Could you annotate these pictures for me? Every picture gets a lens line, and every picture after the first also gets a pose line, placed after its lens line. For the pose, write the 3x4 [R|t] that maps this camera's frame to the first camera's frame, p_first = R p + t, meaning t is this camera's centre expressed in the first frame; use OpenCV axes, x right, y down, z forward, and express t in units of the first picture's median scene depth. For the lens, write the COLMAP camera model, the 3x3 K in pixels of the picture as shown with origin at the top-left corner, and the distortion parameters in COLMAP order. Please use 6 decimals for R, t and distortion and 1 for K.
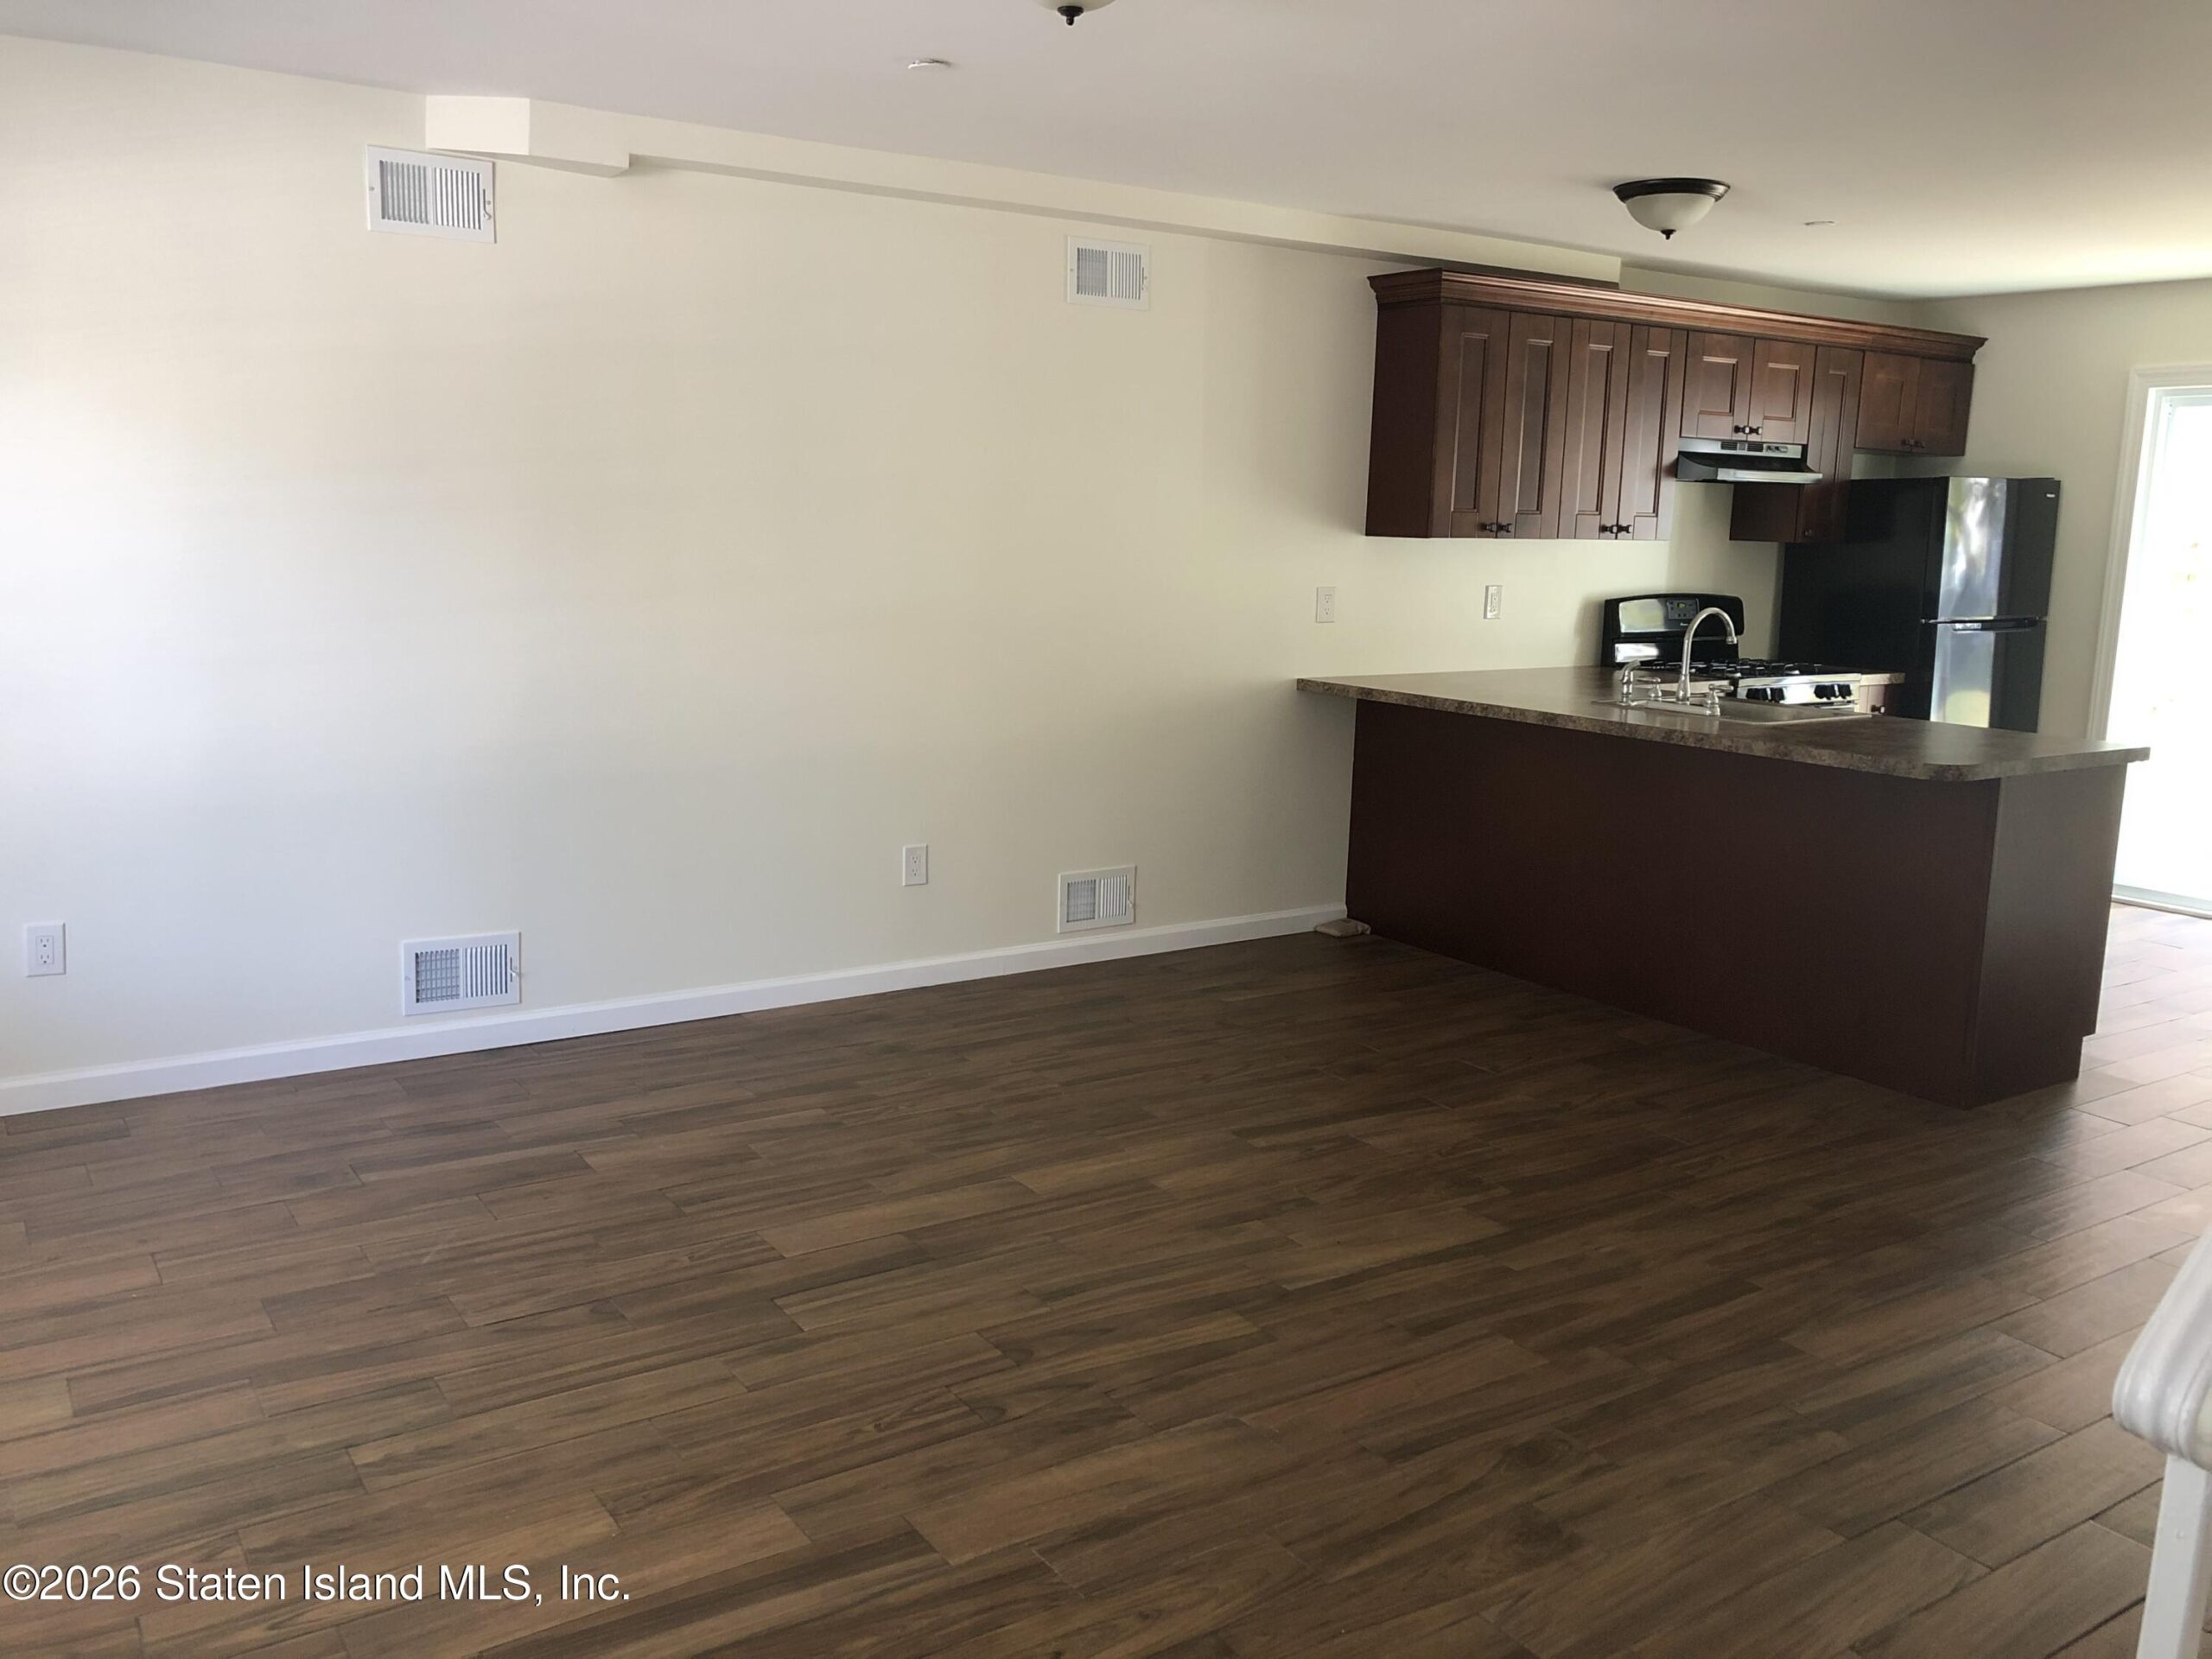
lens RADIAL K [[1812.3, 0, 1093.5], [0, 1812.3, 825.6], [0, 0, 1]] dist [0.013673, 0.001094]
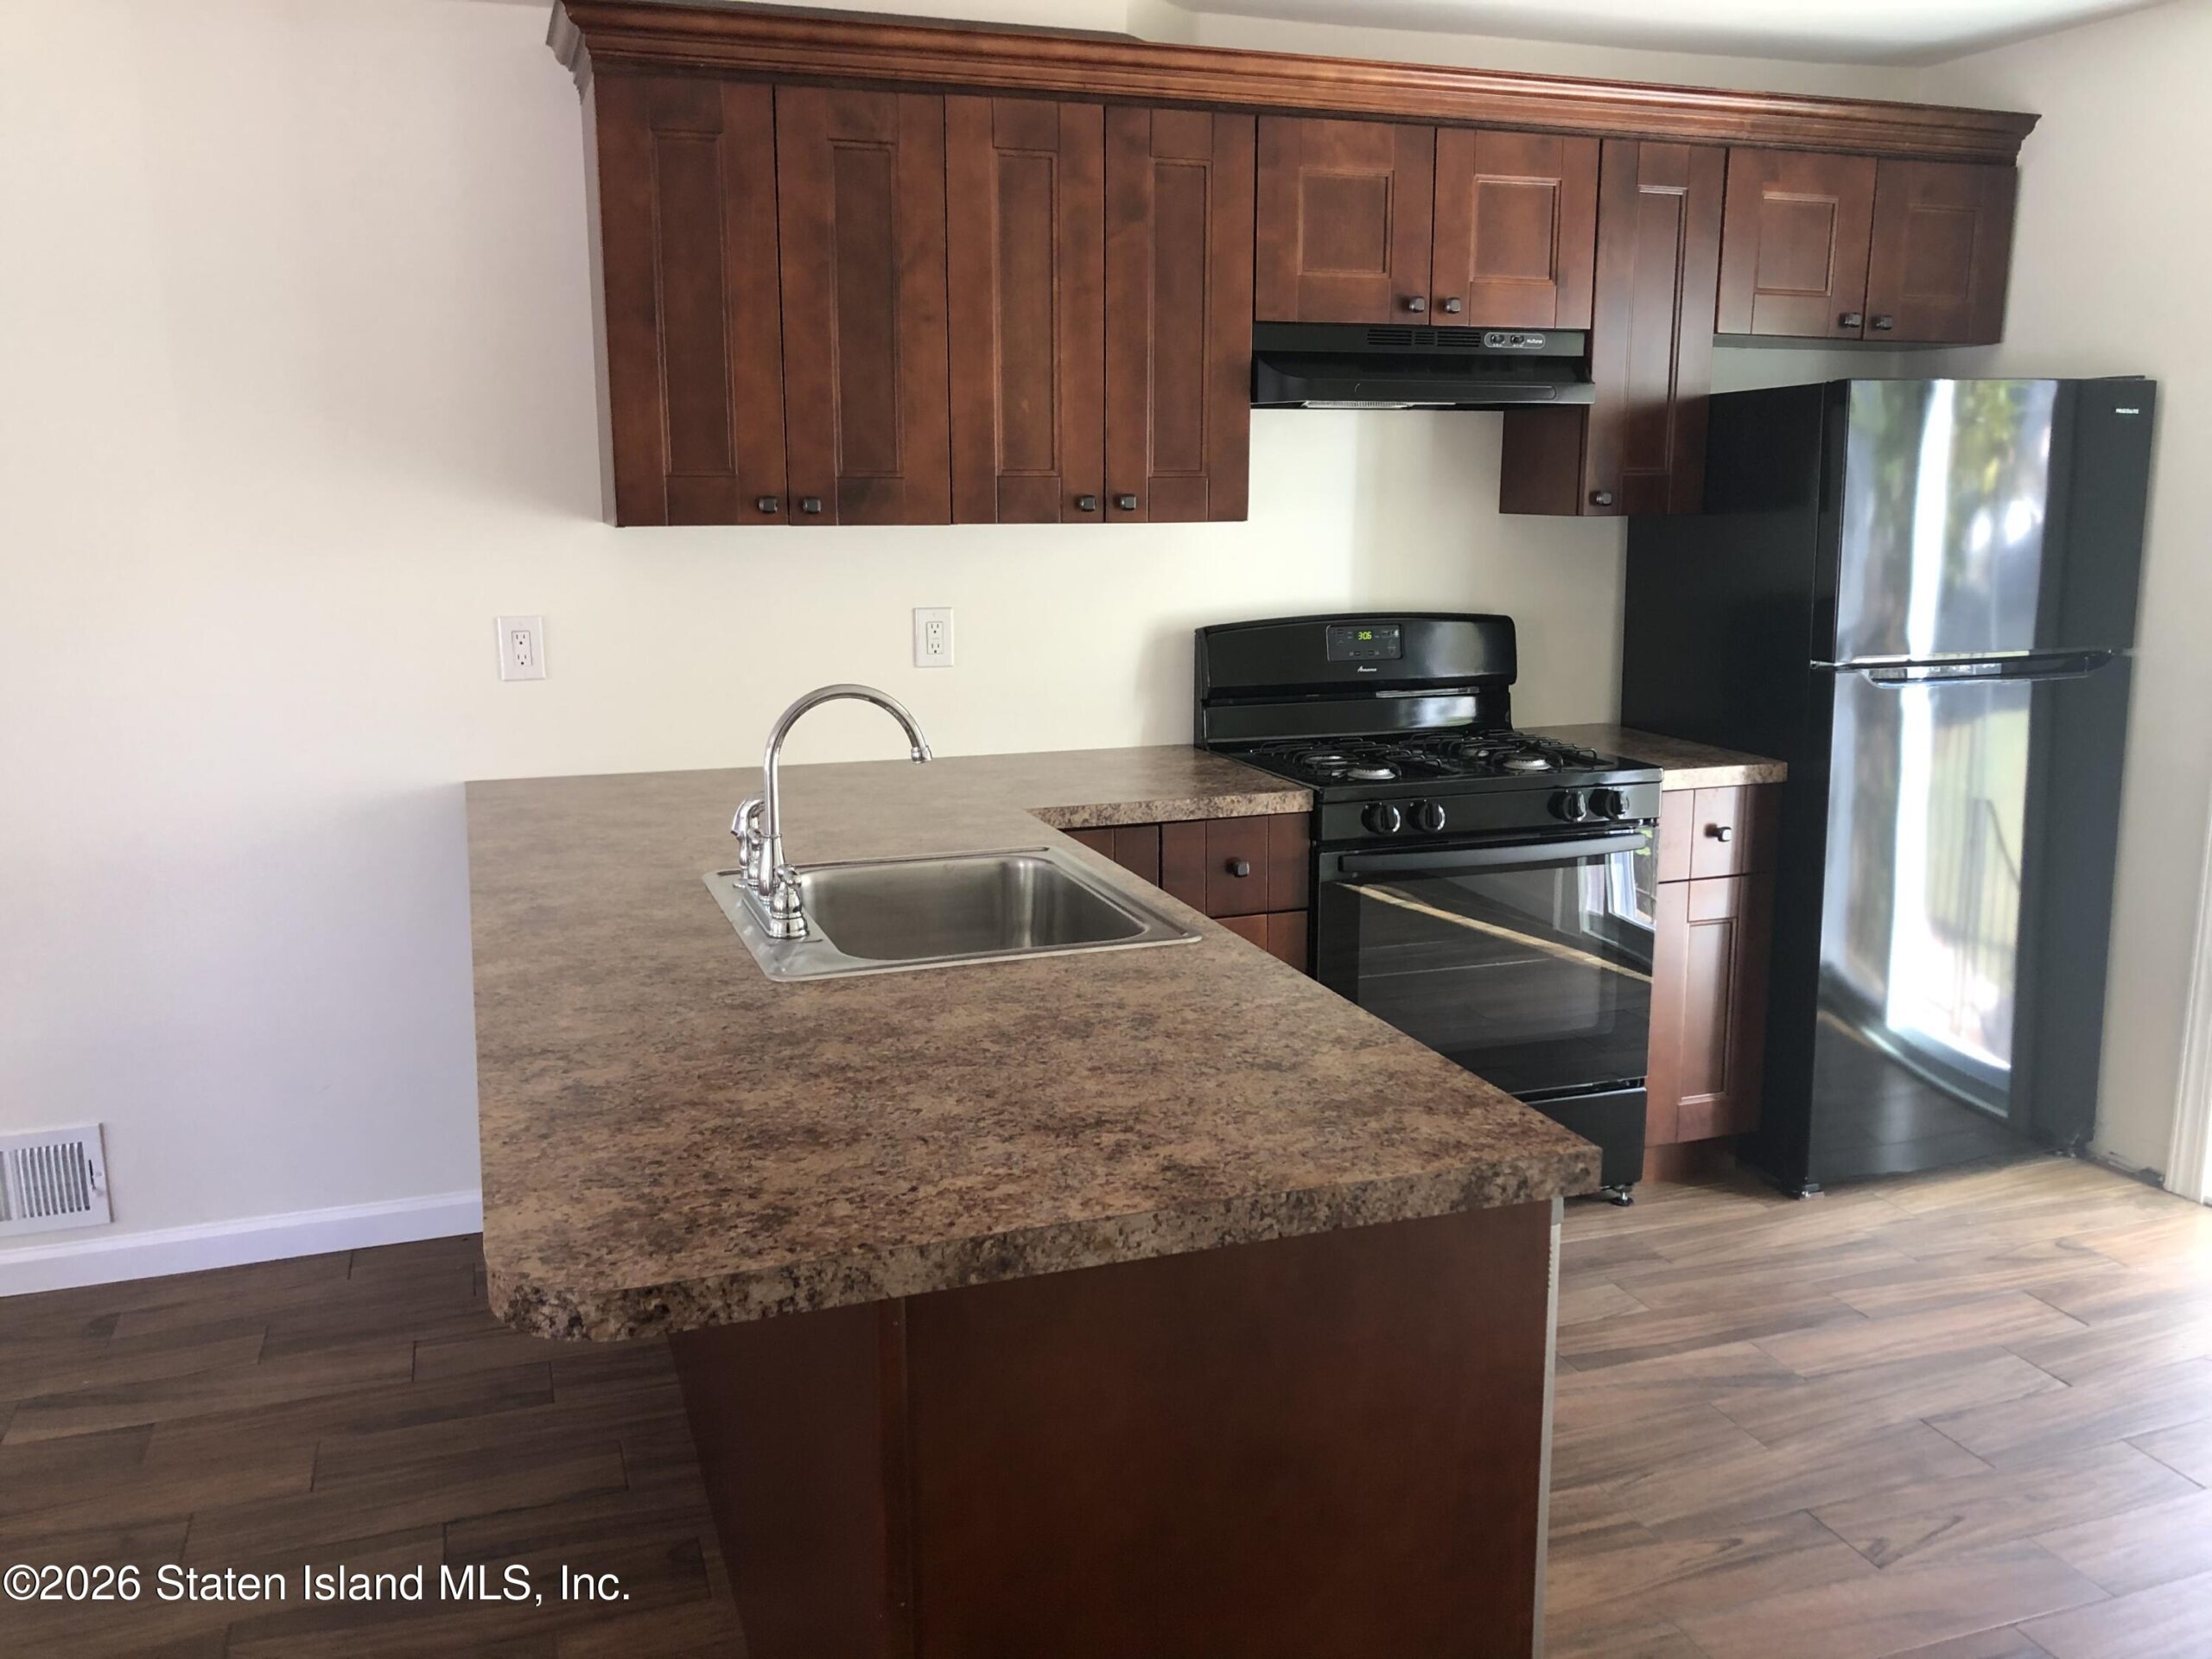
lens RADIAL K [[1812.3, 0, 1093.5], [0, 1812.3, 825.6], [0, 0, 1]] dist [0.013673, 0.001094]
pose [[0.967606, 0.020038, -0.251670, 0.442473], [-0.017918, 0.999782, 0.010712, -0.078762], [0.251830, -0.005855, 0.967754, 0.516761]]
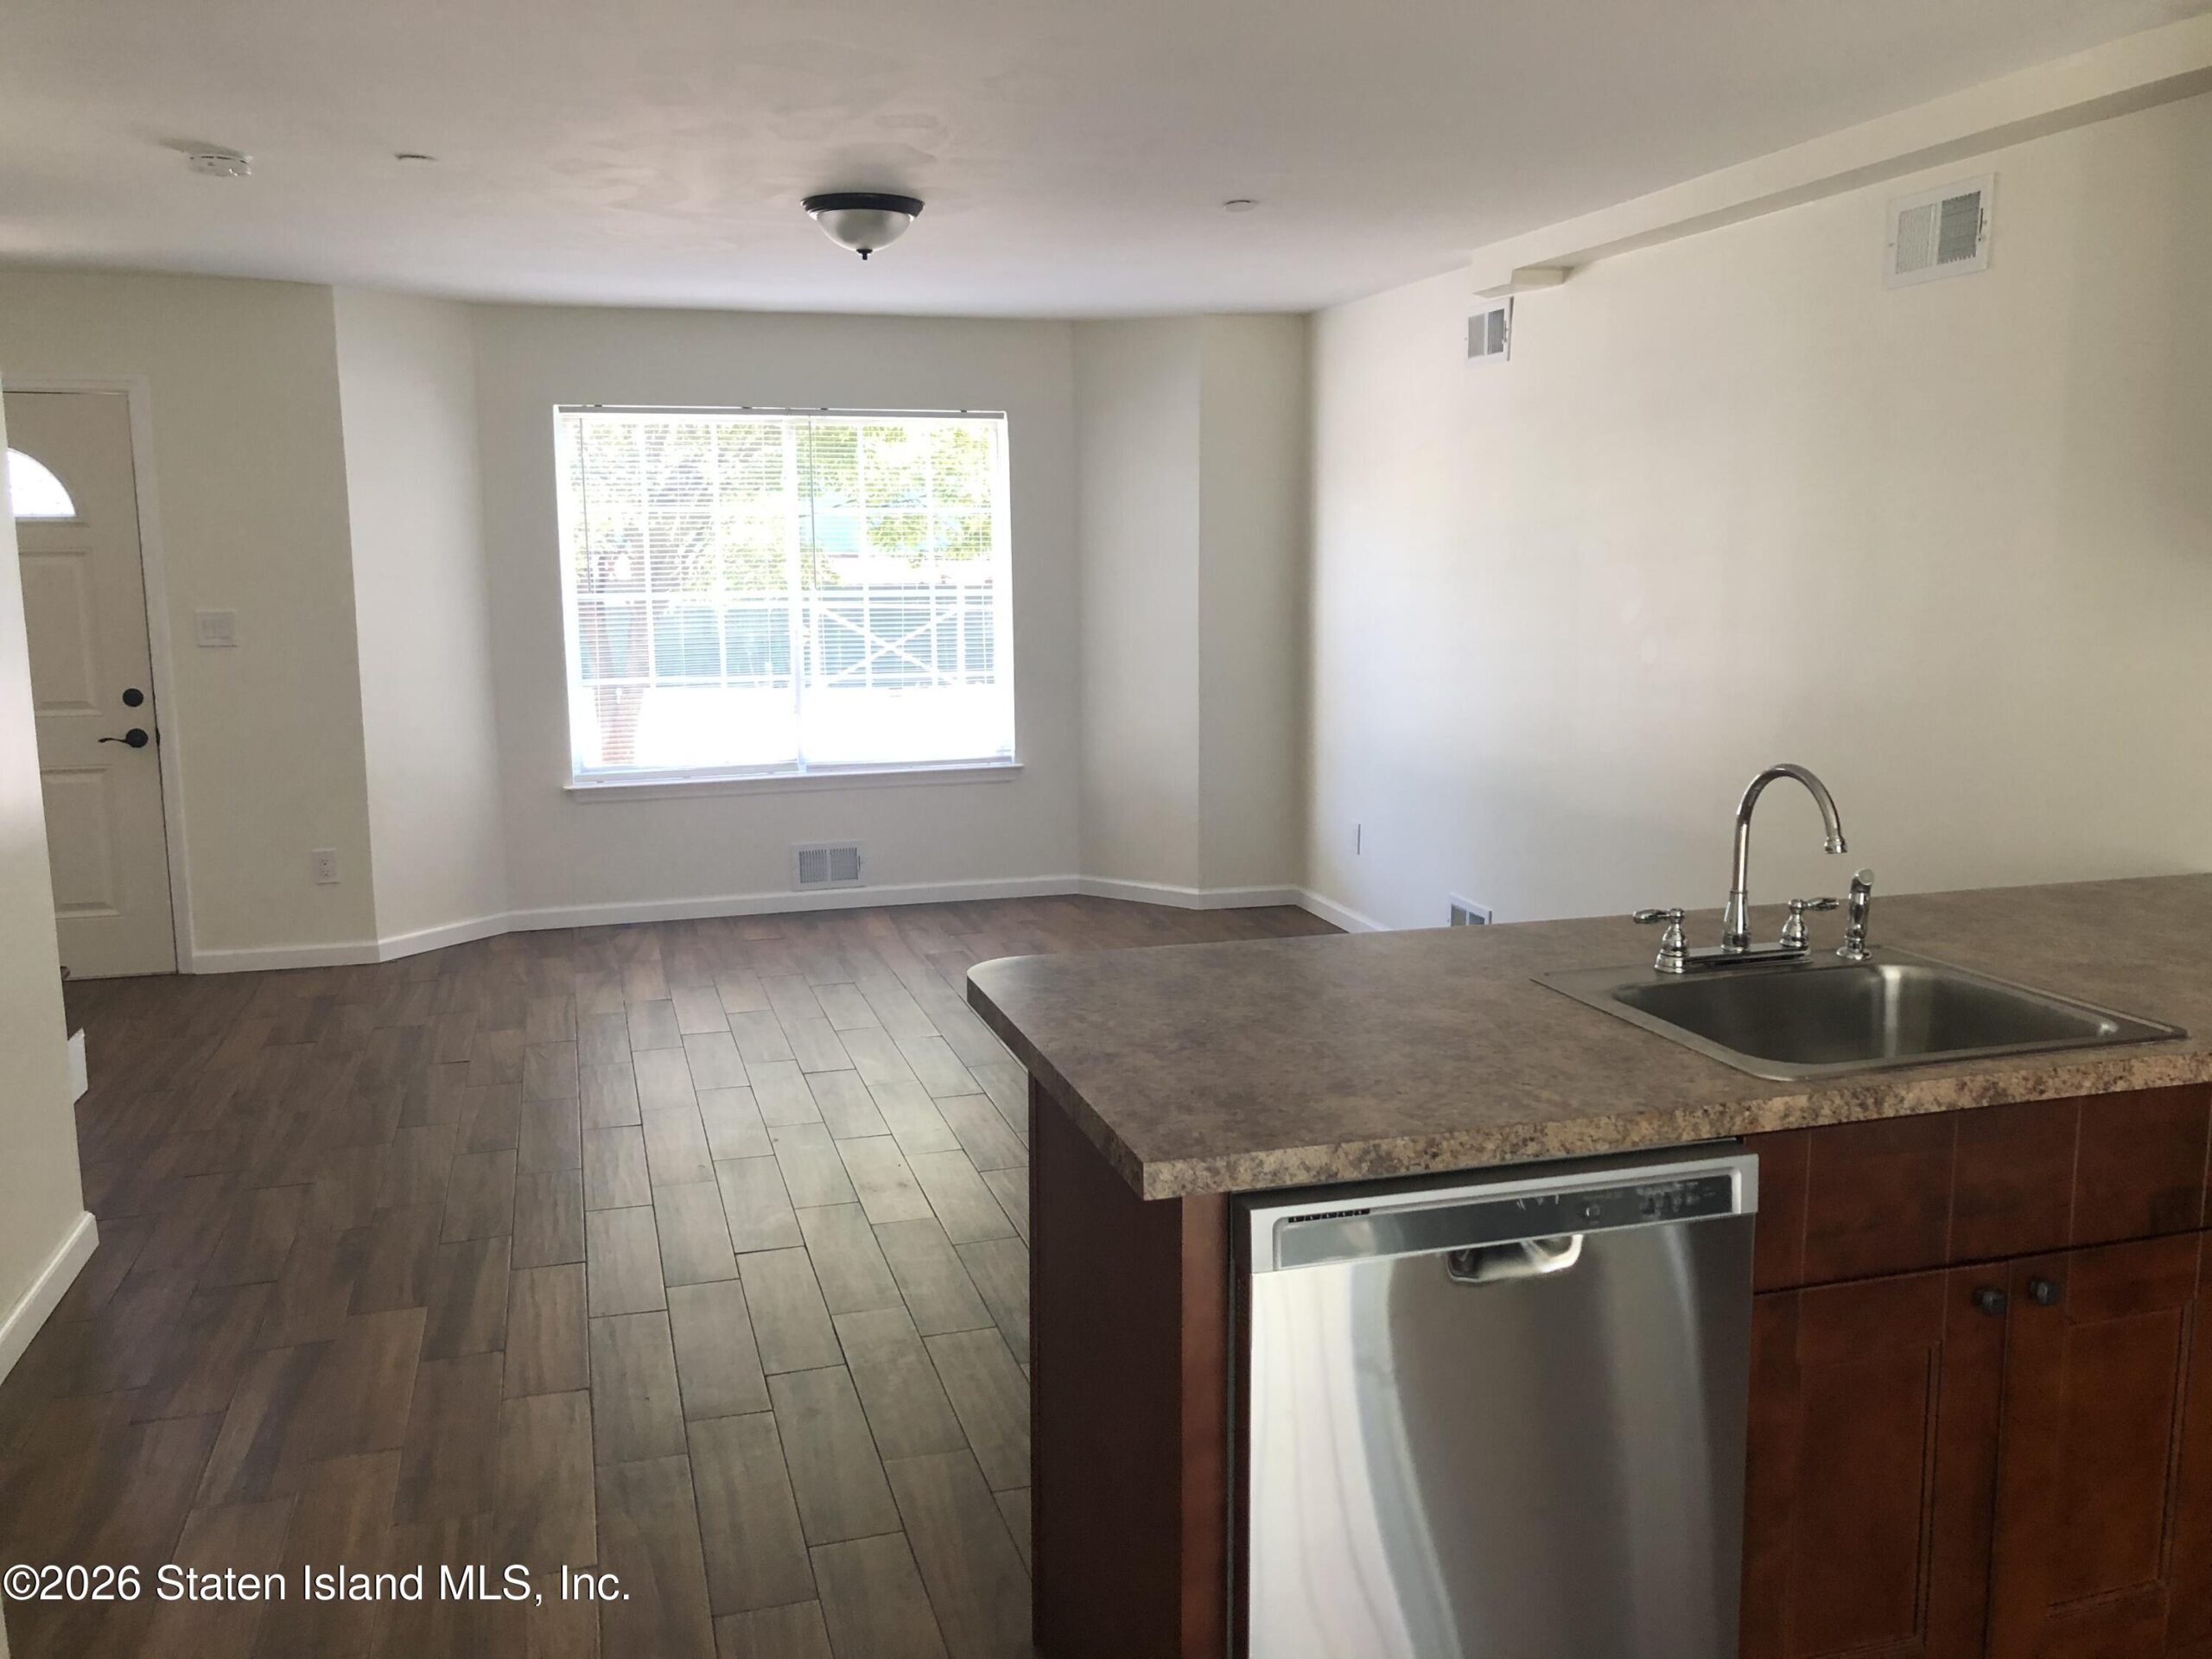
lens RADIAL K [[1812.3, 0, 1093.5], [0, 1812.3, 825.6], [0, 0, 1]] dist [0.013673, 0.001094]
pose [[-0.309765, 0.116680, -0.943627, 0.717389], [-0.176789, 0.968068, 0.177736, -0.134017], [0.934233, 0.221879, -0.279246, 0.844593]]
